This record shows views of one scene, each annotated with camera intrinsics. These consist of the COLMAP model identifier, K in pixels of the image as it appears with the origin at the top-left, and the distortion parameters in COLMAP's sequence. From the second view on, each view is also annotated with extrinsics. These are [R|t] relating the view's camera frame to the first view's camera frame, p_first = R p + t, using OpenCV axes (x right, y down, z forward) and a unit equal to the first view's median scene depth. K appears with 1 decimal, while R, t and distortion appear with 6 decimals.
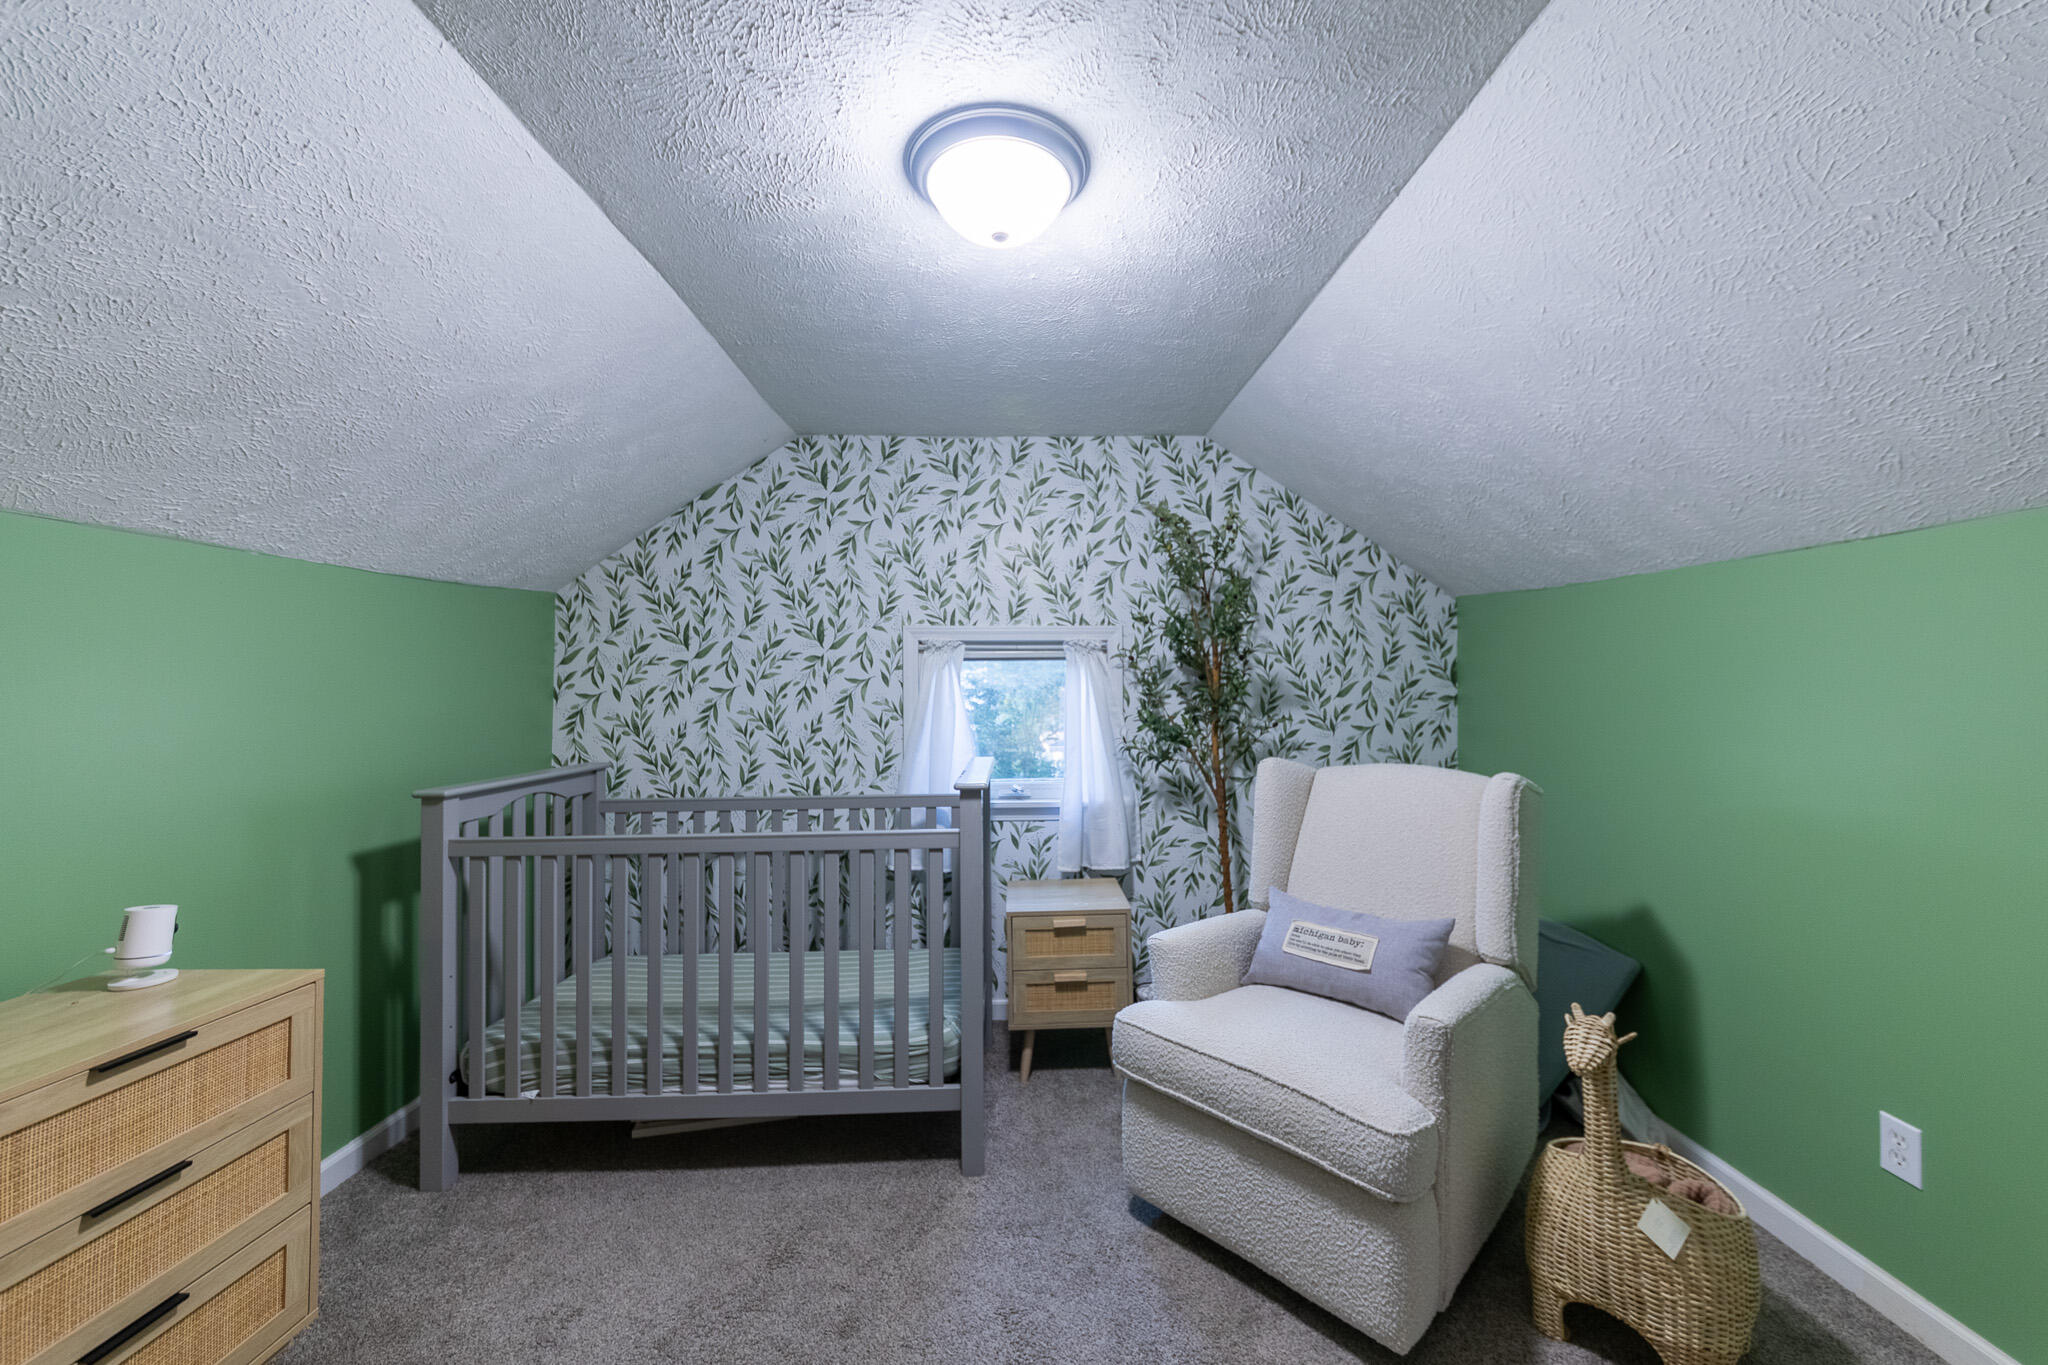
lens RADIAL K [[788.9, 0, 1051.8], [0, 788.9, 675.0], [0, 0, 1]] dist [-0.000039, -0.000007]
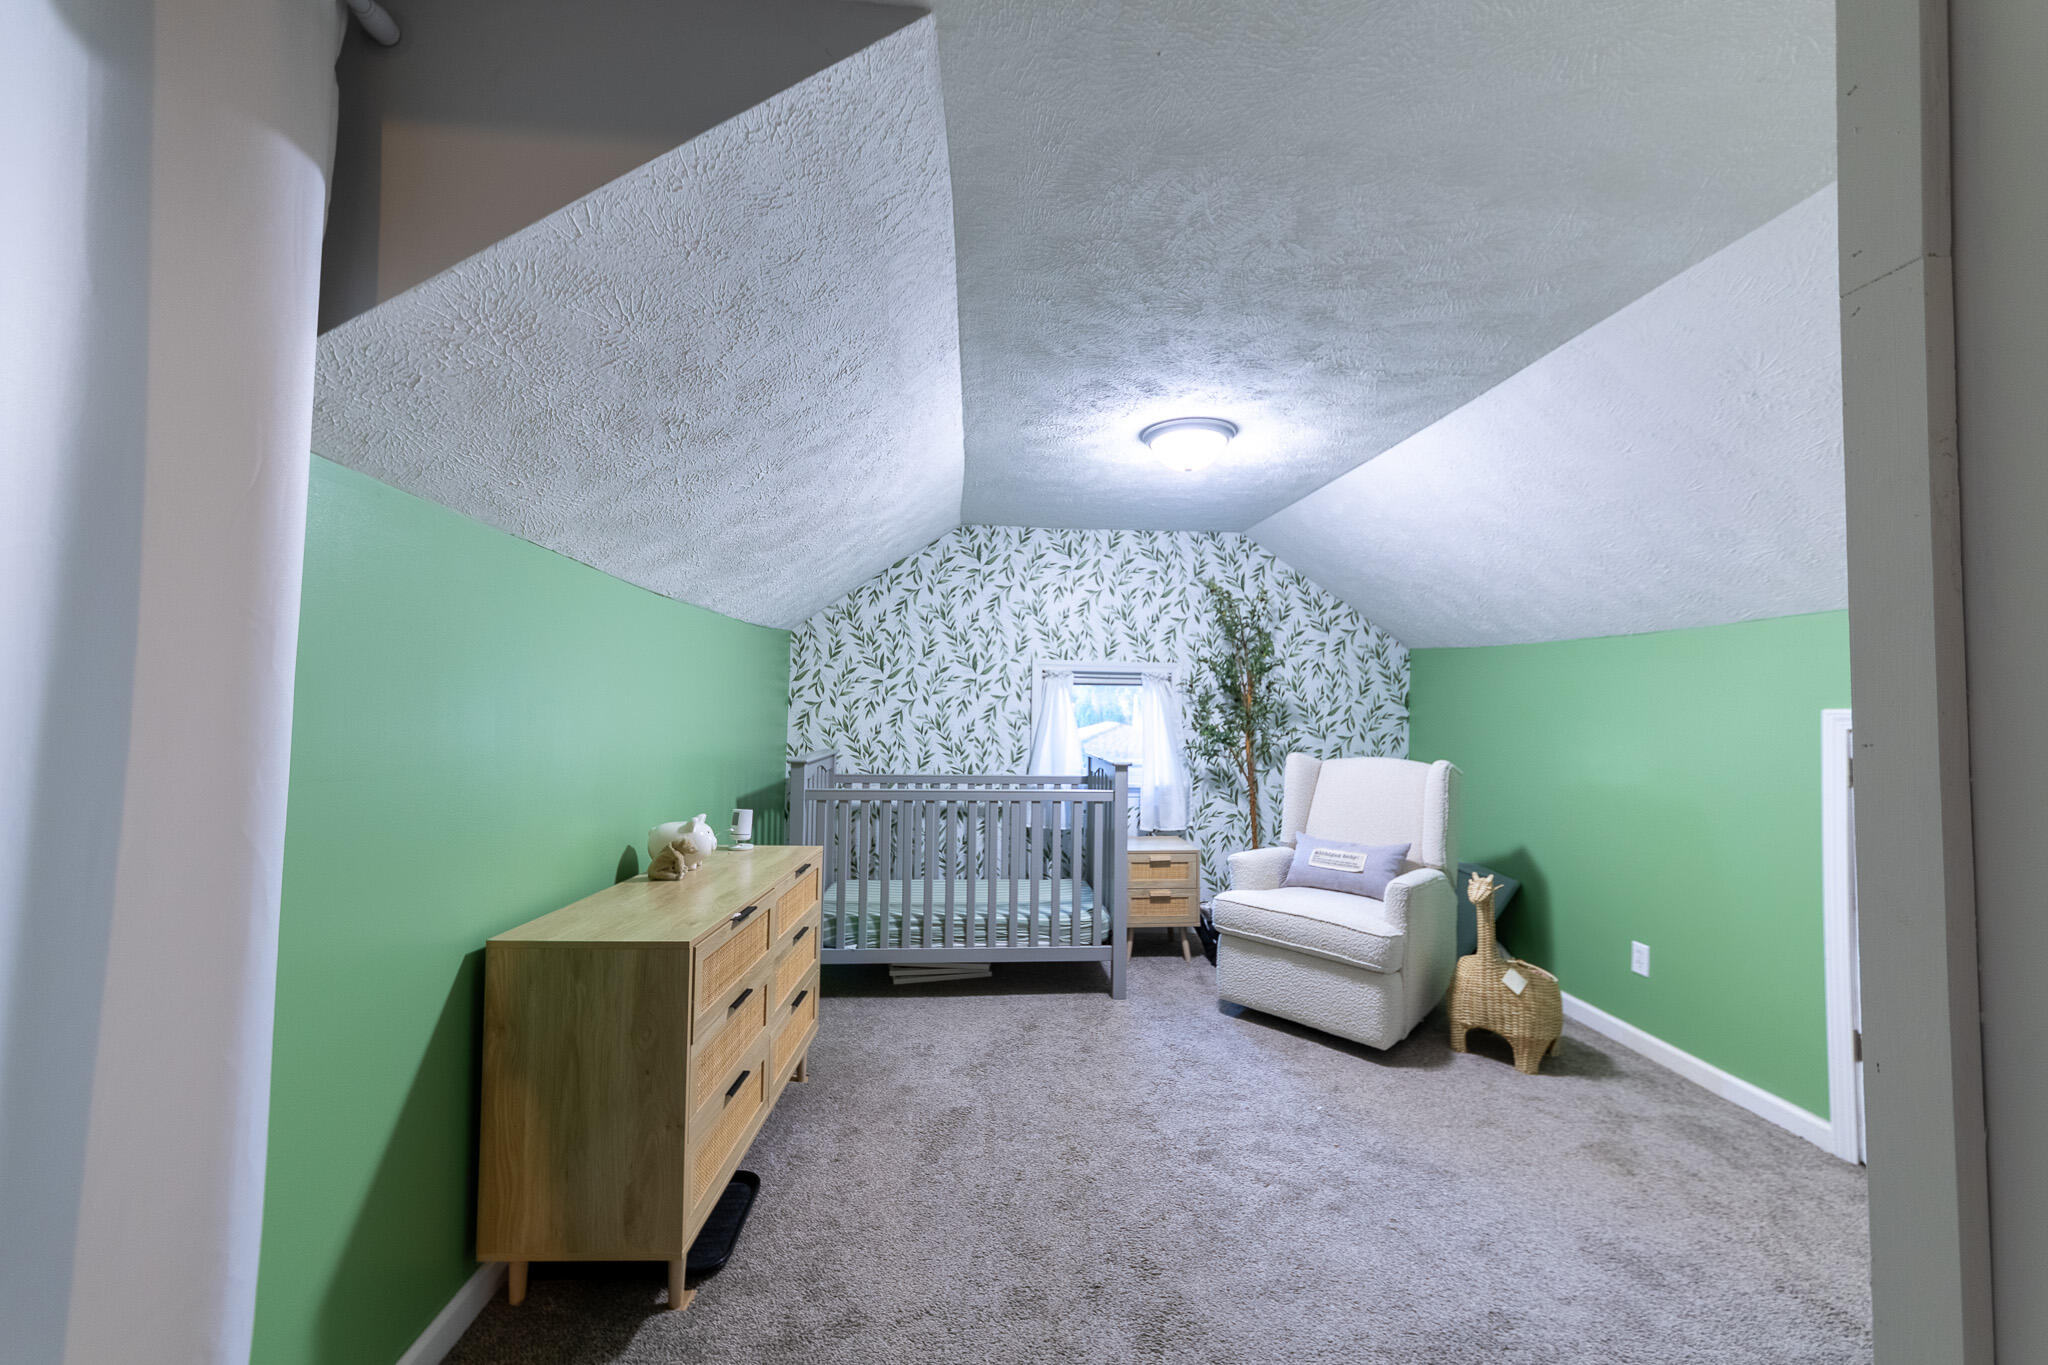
lens RADIAL K [[806.5, 0, 1014.9], [0, 806.5, 686.4], [0, 0, 1]] dist [0.000750, -0.000193]
pose [[0.999079, 0.023642, 0.035811, -0.272637], [-0.023389, 0.999699, -0.007468, -0.001637], [-0.035977, 0.006623, 0.999331, -0.470753]]
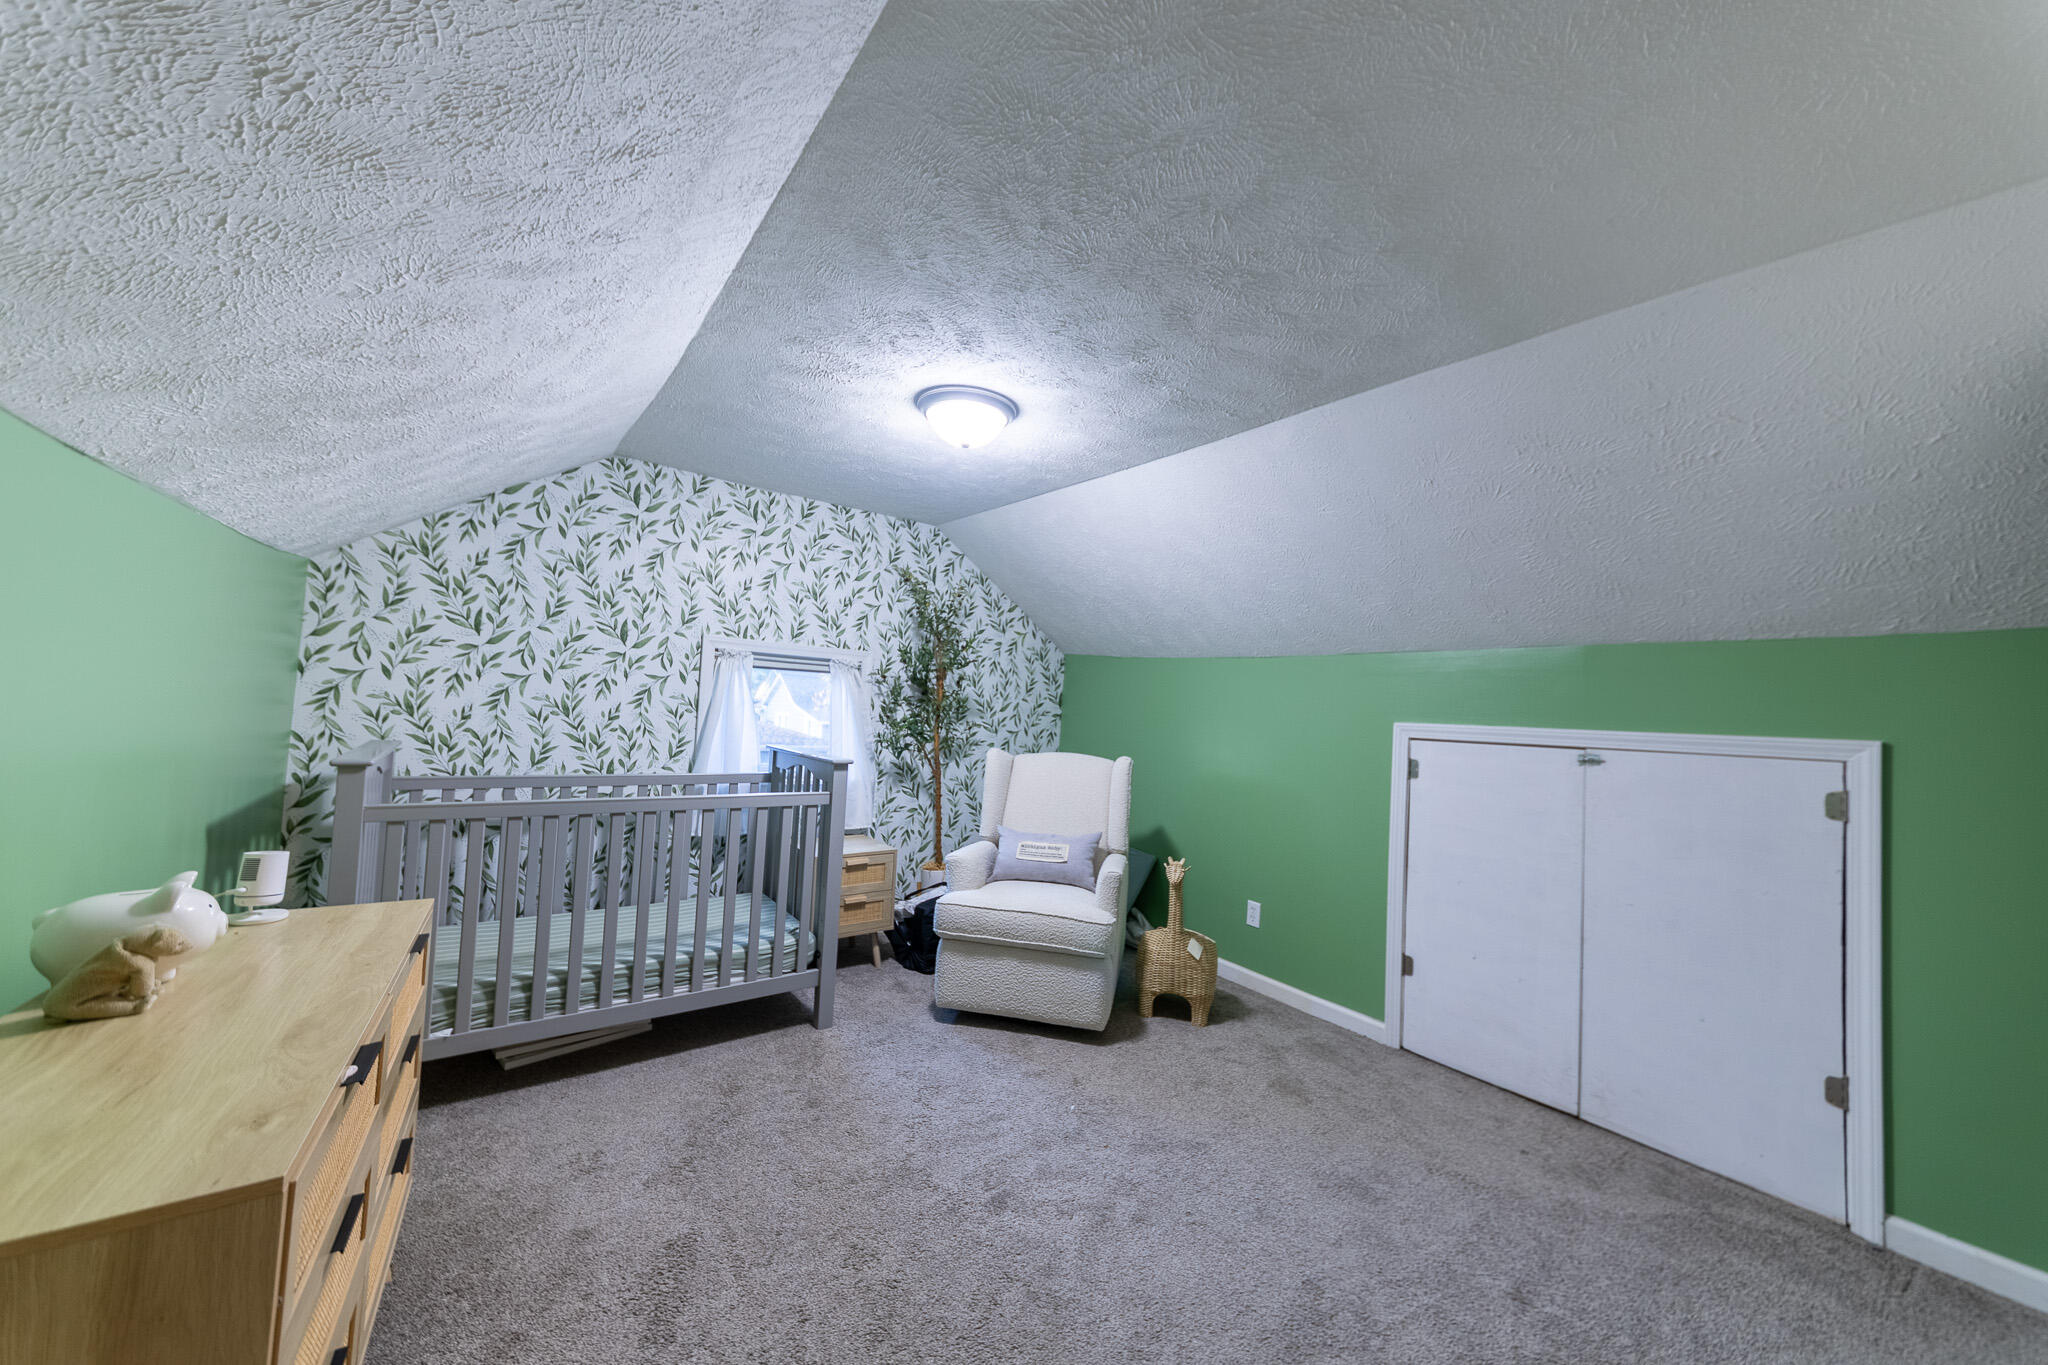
lens RADIAL K [[748.5, 0, 1051.7], [0, 748.5, 688.2], [0, 0, 1]] dist [0.009709, -0.008236]
pose [[0.804254, 0.068792, 0.590291, -0.432123], [-0.072351, 0.997223, -0.017639, 0.000809], [-0.589865, -0.028522, 0.806998, -0.241016]]
